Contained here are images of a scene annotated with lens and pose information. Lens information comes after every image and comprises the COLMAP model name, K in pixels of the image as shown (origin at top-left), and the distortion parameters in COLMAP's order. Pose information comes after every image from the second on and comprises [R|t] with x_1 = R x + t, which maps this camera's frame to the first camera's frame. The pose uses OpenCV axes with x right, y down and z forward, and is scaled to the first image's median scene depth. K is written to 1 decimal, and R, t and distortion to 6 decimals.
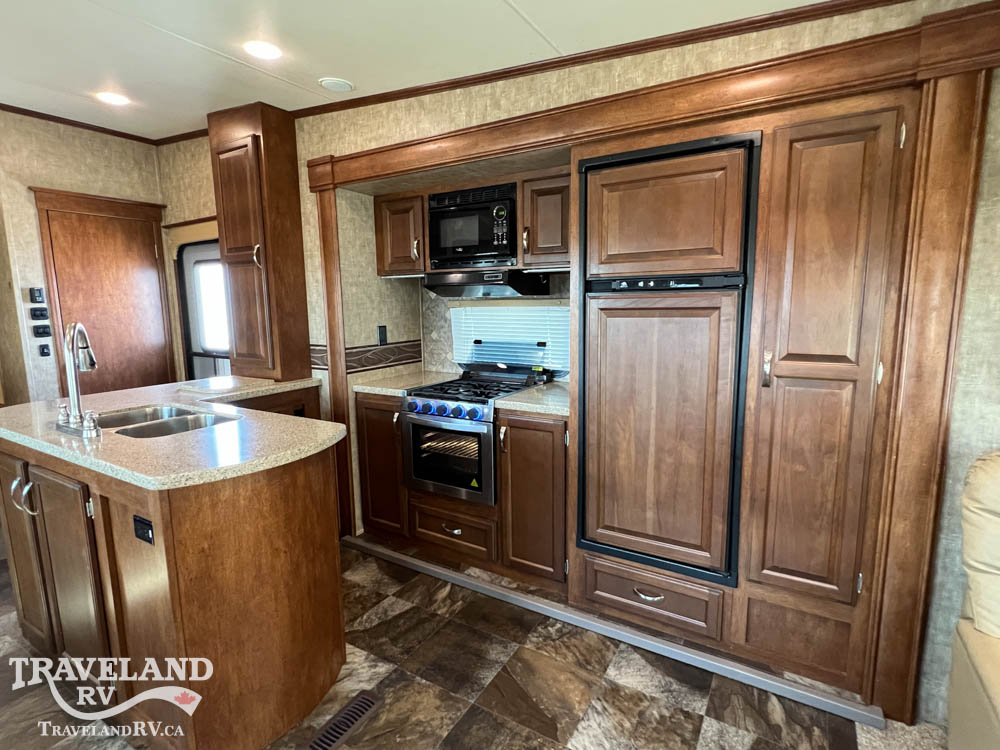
lens RADIAL K [[502.9, 0, 508.5], [0, 502.9, 375.8], [0, 0, 1]] dist [-0.003400, 0.001308]
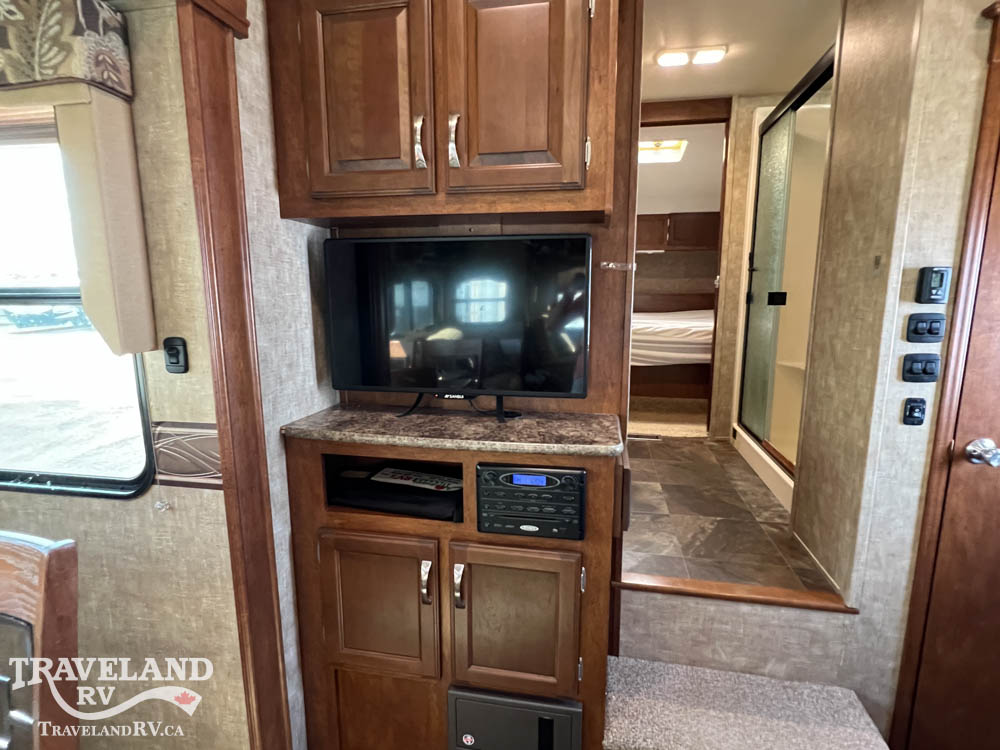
lens RADIAL K [[502.9, 0, 504.0], [0, 502.9, 373.2], [0, 0, 1]] dist [-0.003400, 0.001308]
pose [[0.338299, 0.160135, -0.927313, -0.665561], [-0.138879, 0.983121, 0.119107, -0.088550], [0.930734, 0.088491, 0.354829, 0.527125]]
